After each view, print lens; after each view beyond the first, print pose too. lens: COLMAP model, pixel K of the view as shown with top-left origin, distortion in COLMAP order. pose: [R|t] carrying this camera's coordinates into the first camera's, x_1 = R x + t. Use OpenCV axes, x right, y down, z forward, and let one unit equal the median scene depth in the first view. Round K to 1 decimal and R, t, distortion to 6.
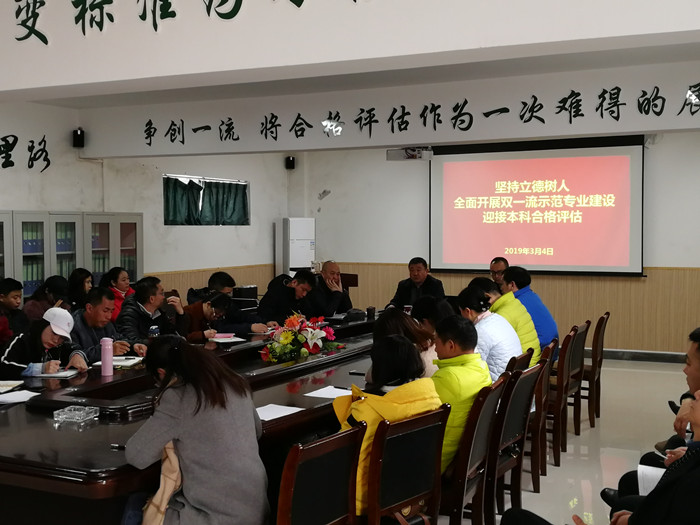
lens RADIAL K [[907.4, 0, 350.0], [0, 907.4, 262.5], [0, 0, 1]] dist [0.195685, -0.829395]
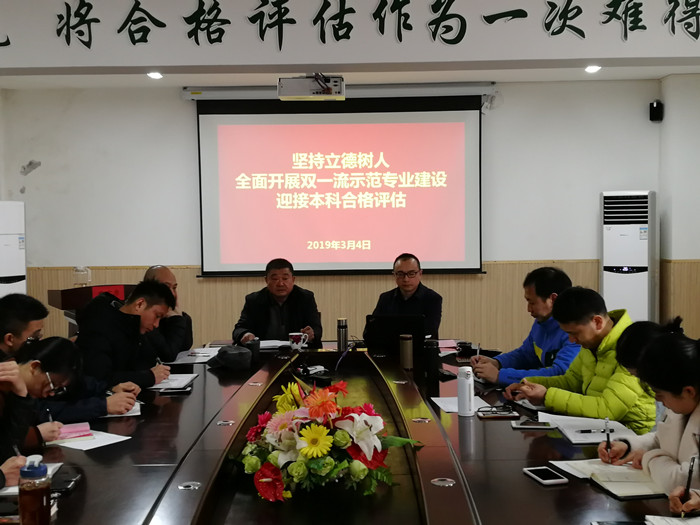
lens RADIAL K [[907.4, 0, 350.0], [0, 907.4, 262.5], [0, 0, 1]] dist [0.195685, -0.829395]
pose [[0.897941, -0.028133, 0.439216, -0.180518], [0.026633, 0.999599, 0.009578, -0.006557], [-0.439310, 0.003098, 0.898330, 0.425834]]
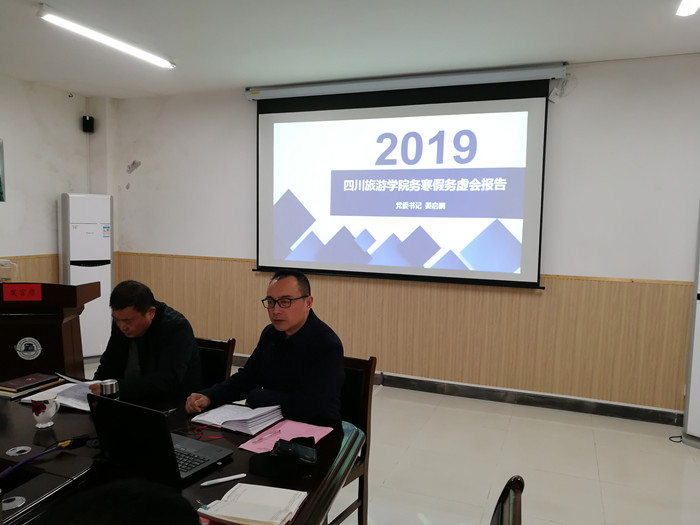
lens RADIAL K [[549.7, 0, 350.0], [0, 549.7, 262.5], [0, 0, 1]] dist [-0.034831, 0.062849]
pose [[0.995771, 0.019684, 0.089733, 0.180227], [-0.022975, 0.999095, 0.035799, -0.020710], [-0.088947, -0.037709, 0.995322, 0.779724]]
